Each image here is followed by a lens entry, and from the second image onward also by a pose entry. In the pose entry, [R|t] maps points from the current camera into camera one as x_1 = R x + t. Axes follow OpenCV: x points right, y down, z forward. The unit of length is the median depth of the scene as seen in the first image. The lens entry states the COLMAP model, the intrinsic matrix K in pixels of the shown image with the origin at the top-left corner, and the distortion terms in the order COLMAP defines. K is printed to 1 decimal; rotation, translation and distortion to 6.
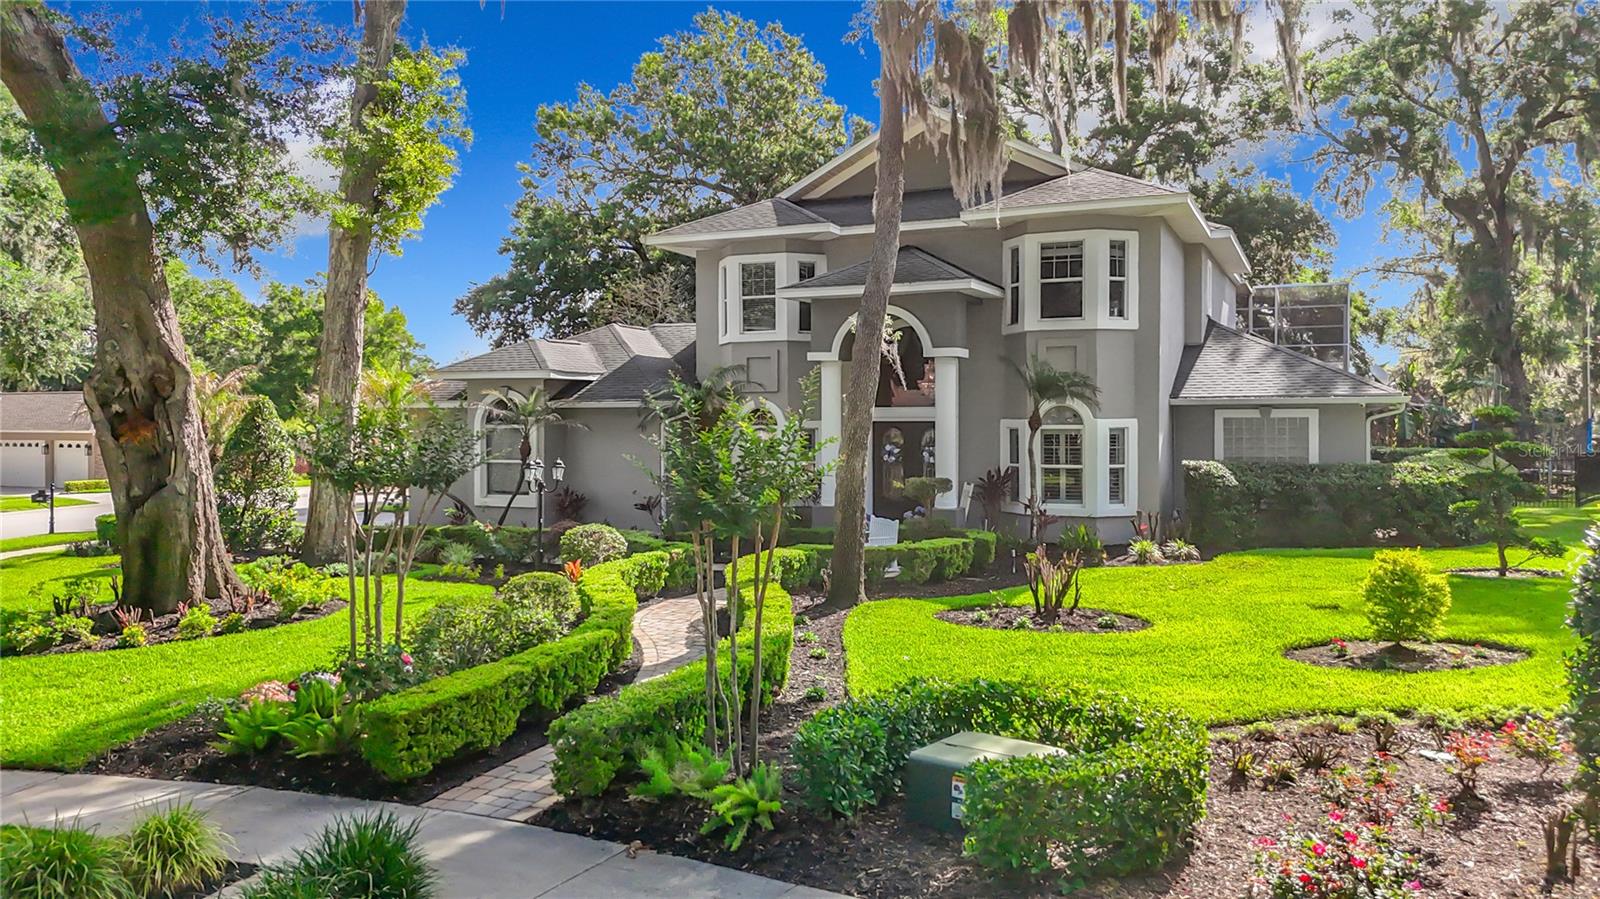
lens RADIAL K [[1031.3, 0, 800.0], [0, 1031.3, 449.5], [0, 0, 1]] dist [0.124464, -0.081069]
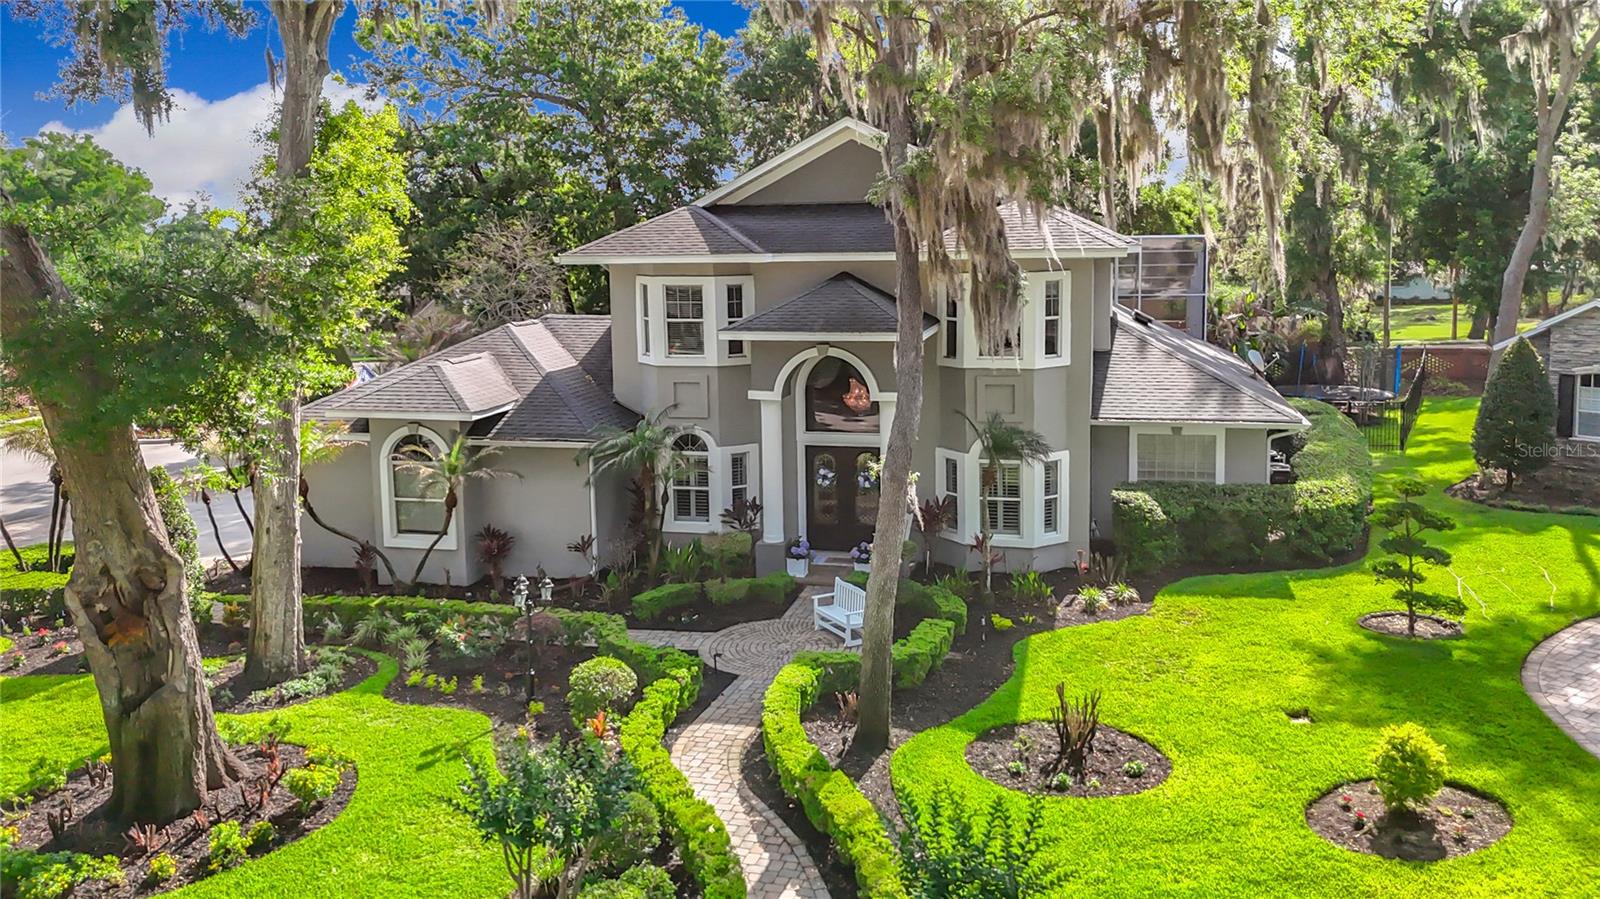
lens RADIAL K [[1061.4, 0, 800.0], [0, 1061.4, 449.5], [0, 0, 1]] dist [0.122442, -0.095639]
pose [[0.988053, -0.037900, 0.149380, -0.096707], [0.023631, 0.995085, 0.096164, -0.134487], [-0.152291, -0.091486, 0.984092, -0.005120]]
